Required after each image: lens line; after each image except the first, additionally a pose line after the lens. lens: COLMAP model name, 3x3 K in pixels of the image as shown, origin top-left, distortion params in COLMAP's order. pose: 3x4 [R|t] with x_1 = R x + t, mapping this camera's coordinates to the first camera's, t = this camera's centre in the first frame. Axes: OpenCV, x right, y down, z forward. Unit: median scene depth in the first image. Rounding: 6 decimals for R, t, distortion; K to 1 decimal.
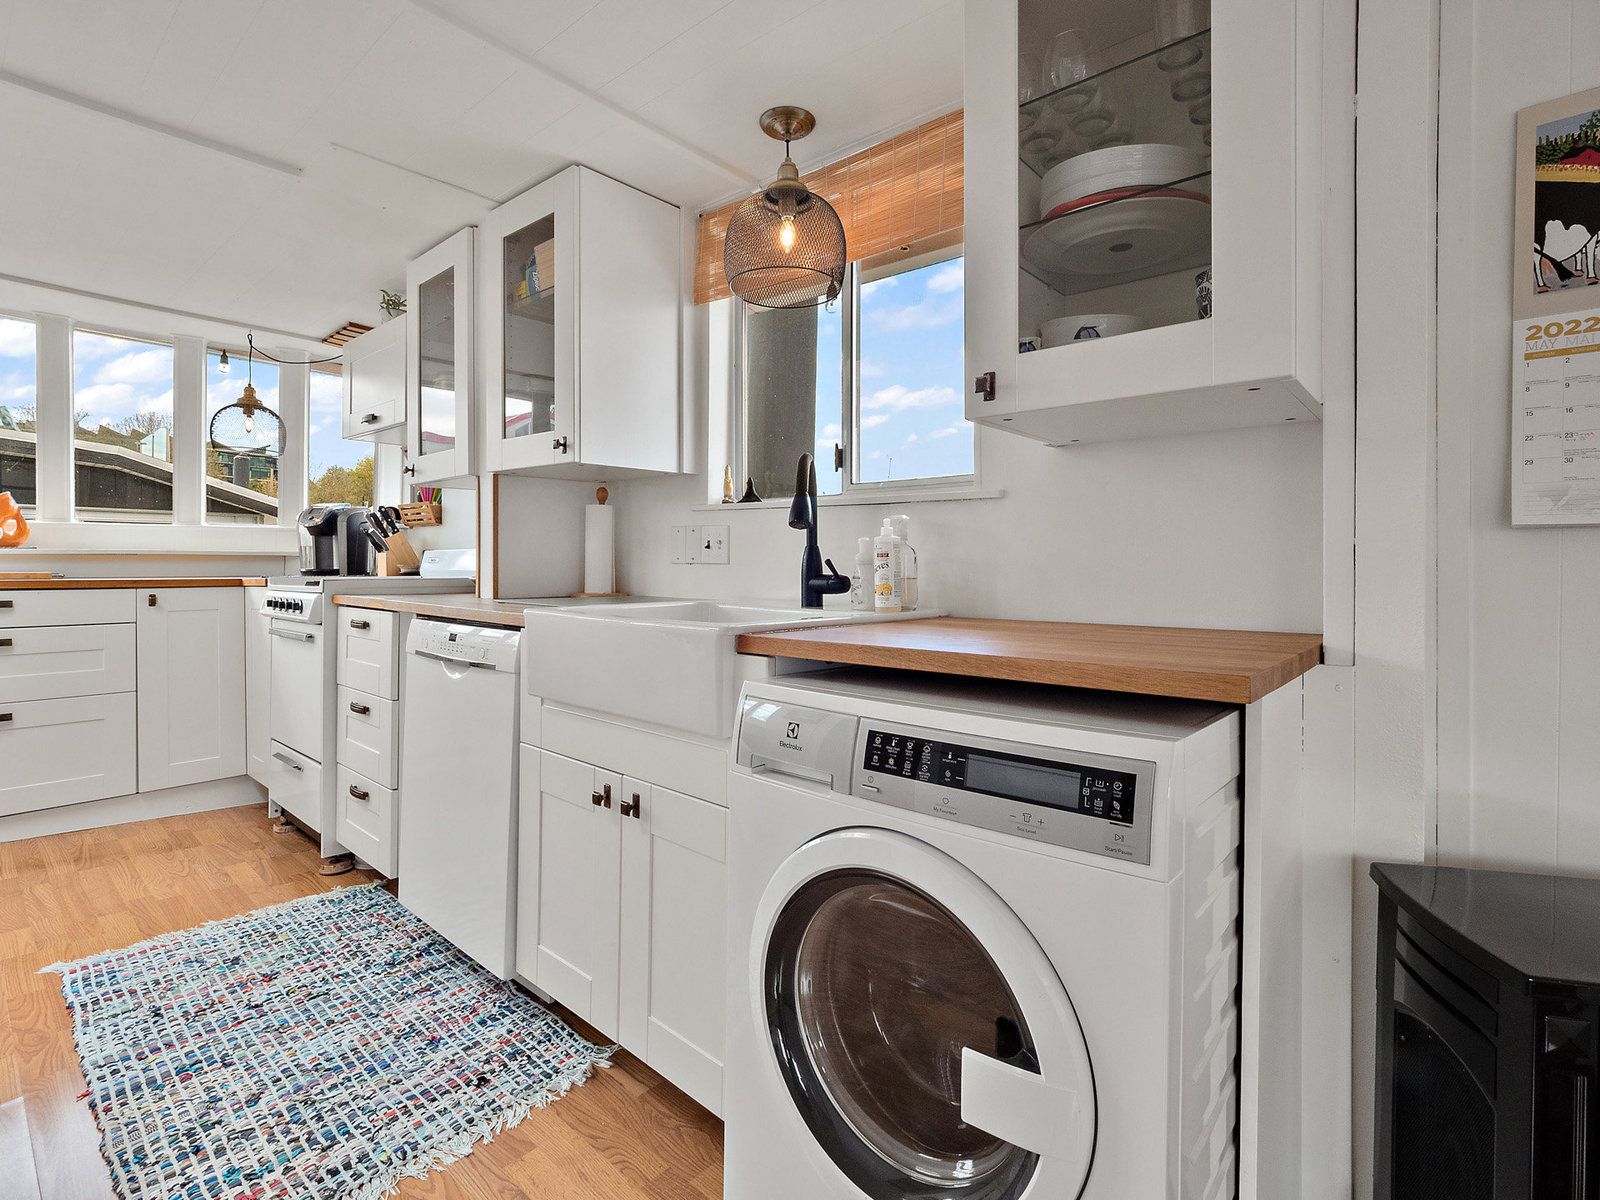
lens RADIAL K [[778.1, 0, 803.5], [0, 778.1, 564.4], [0, 0, 1]] dist [0.002367, -0.001866]
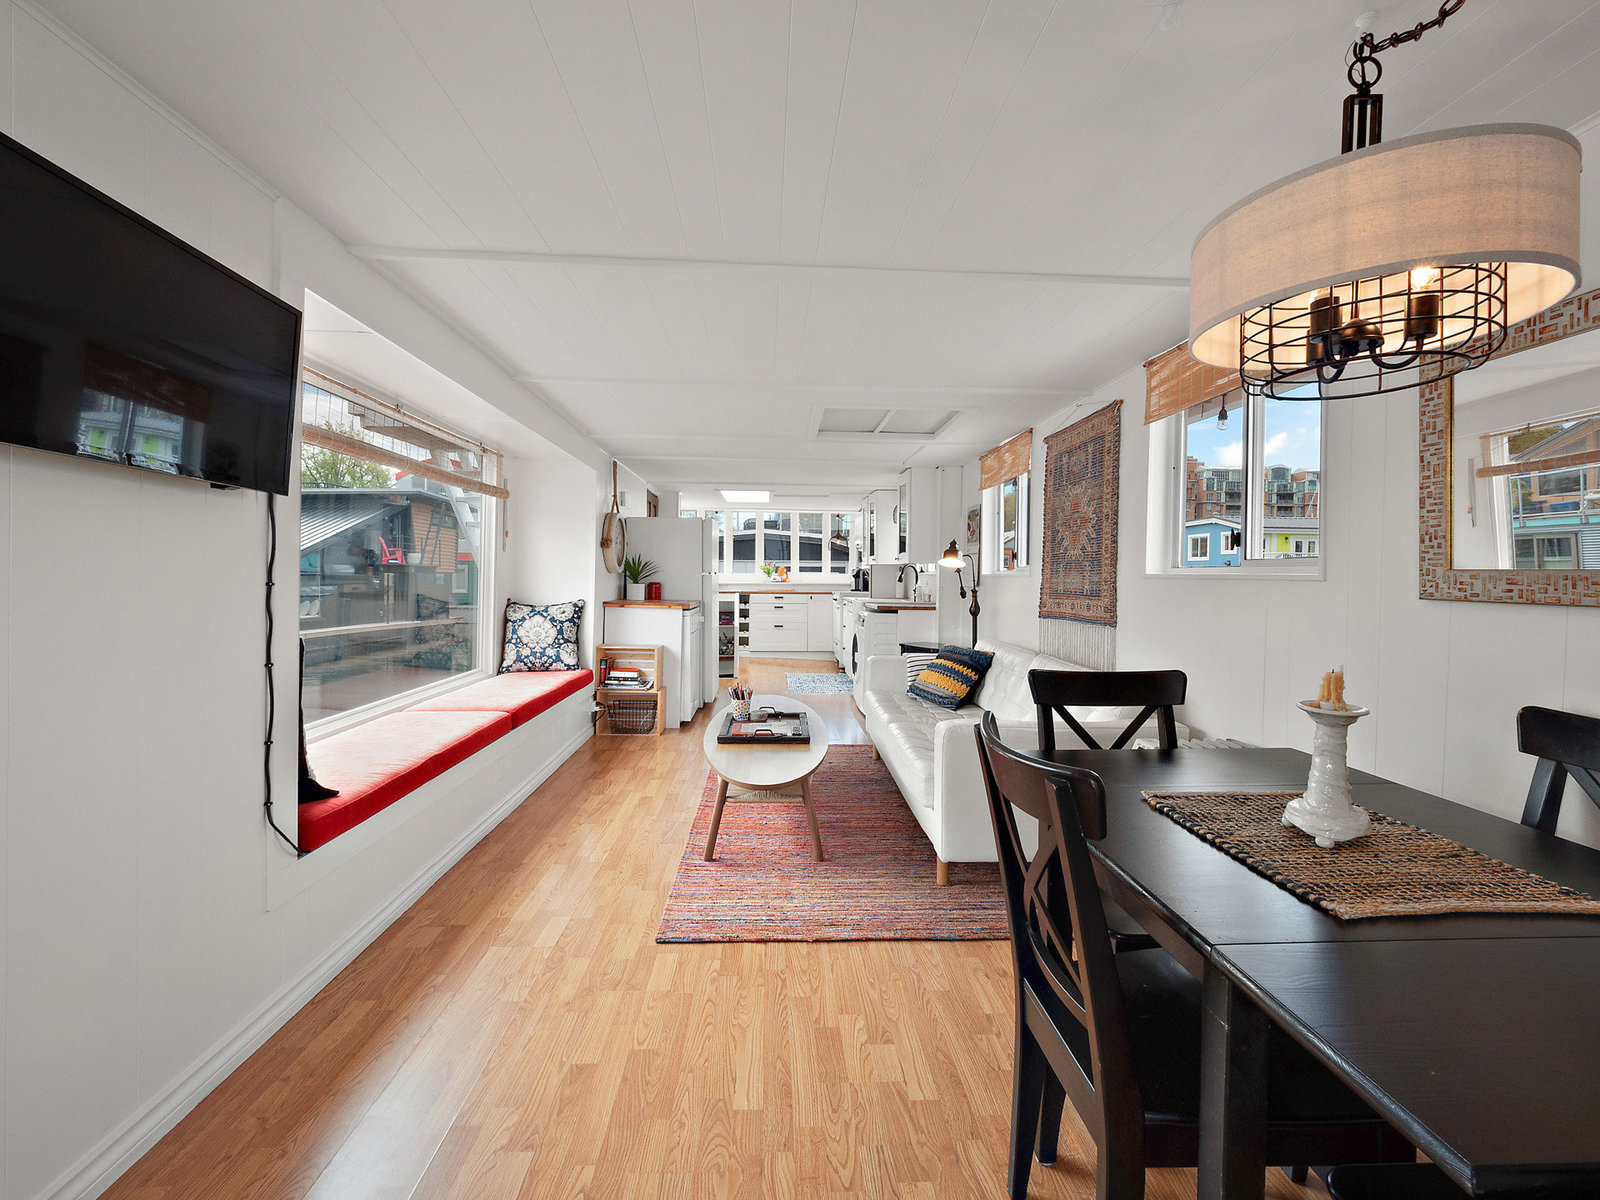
lens RADIAL K [[664.3, 0, 799.8], [0, 664.3, 586.8], [0, 0, 1]] dist [0.000384, -0.000006]
pose [[0.698009, 0.010250, -0.716015, 1.249412], [-0.007215, 0.999947, 0.007281, -0.024242], [0.716052, 0.000083, 0.698047, -1.110939]]
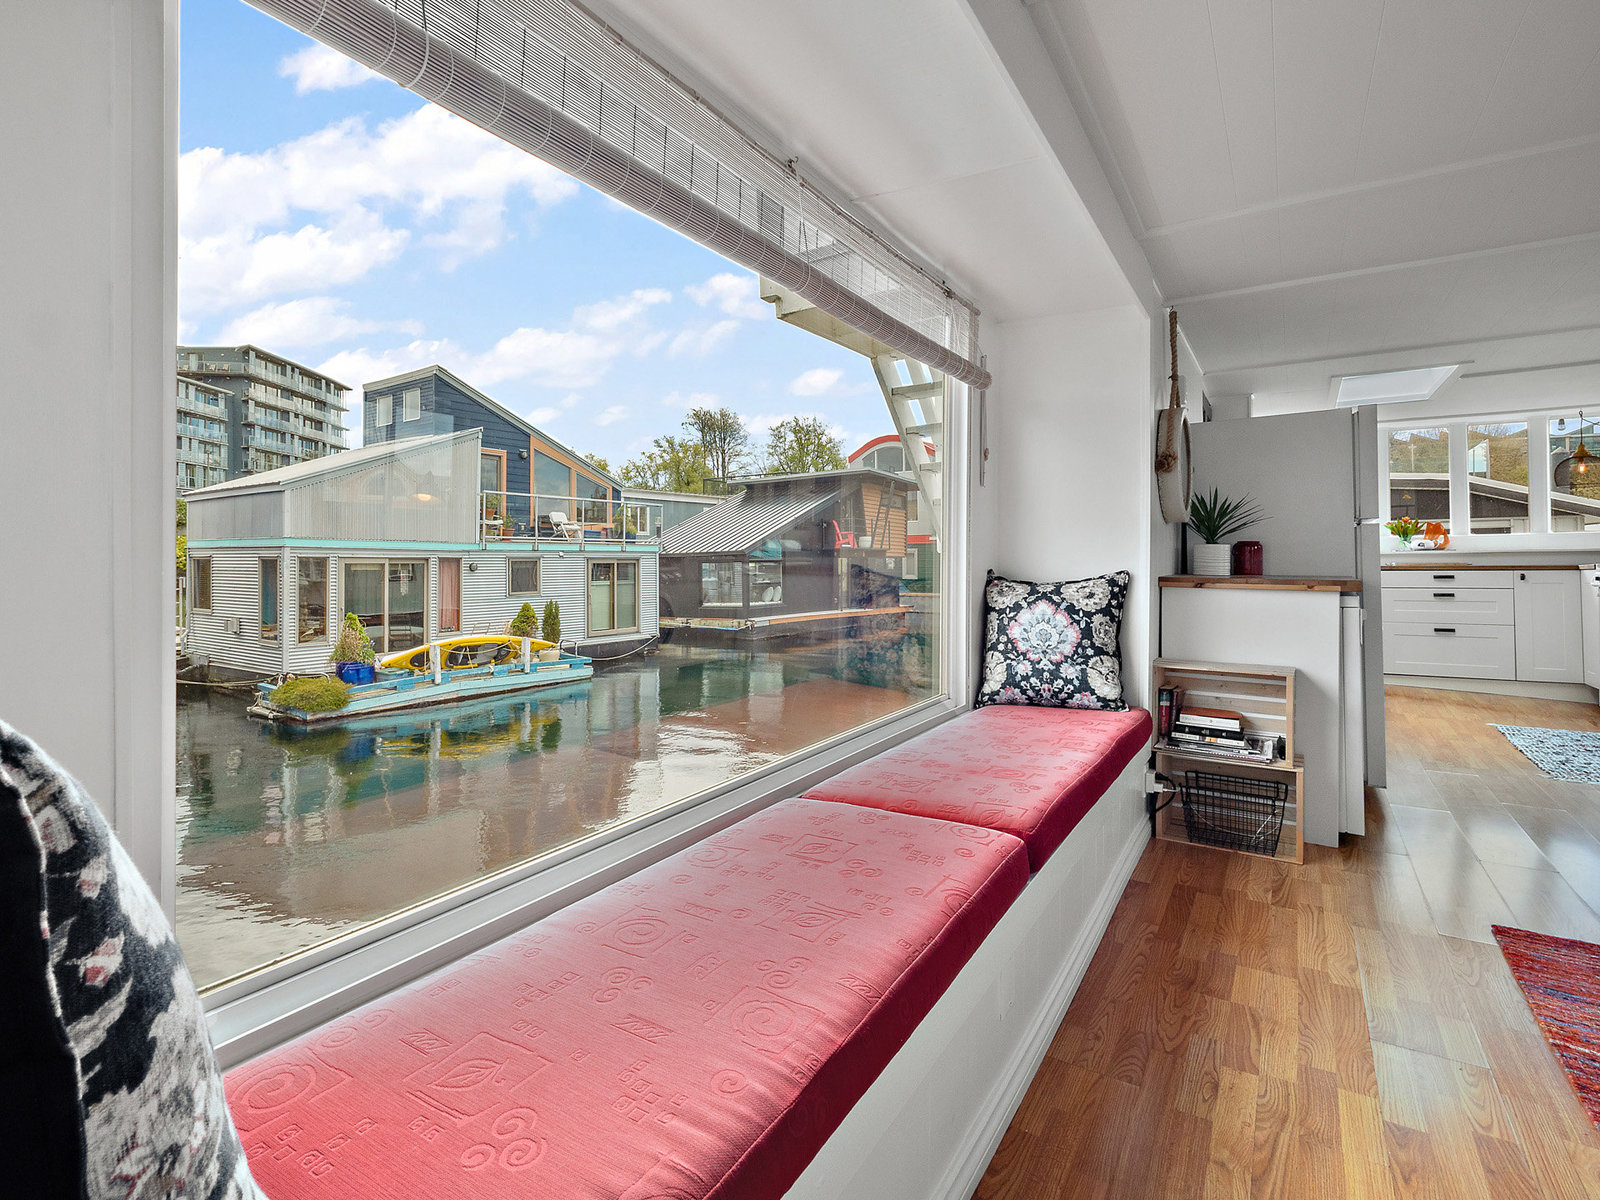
lens RADIAL K [[778.1, 0, 803.5], [0, 778.1, 564.4], [0, 0, 1]] dist [0.002367, -0.001866]
pose [[0.163554, -0.004555, -0.986524, 0.669178], [0.006835, 0.999971, -0.003484, 0.011215], [0.986511, -0.006173, 0.163580, -0.933950]]
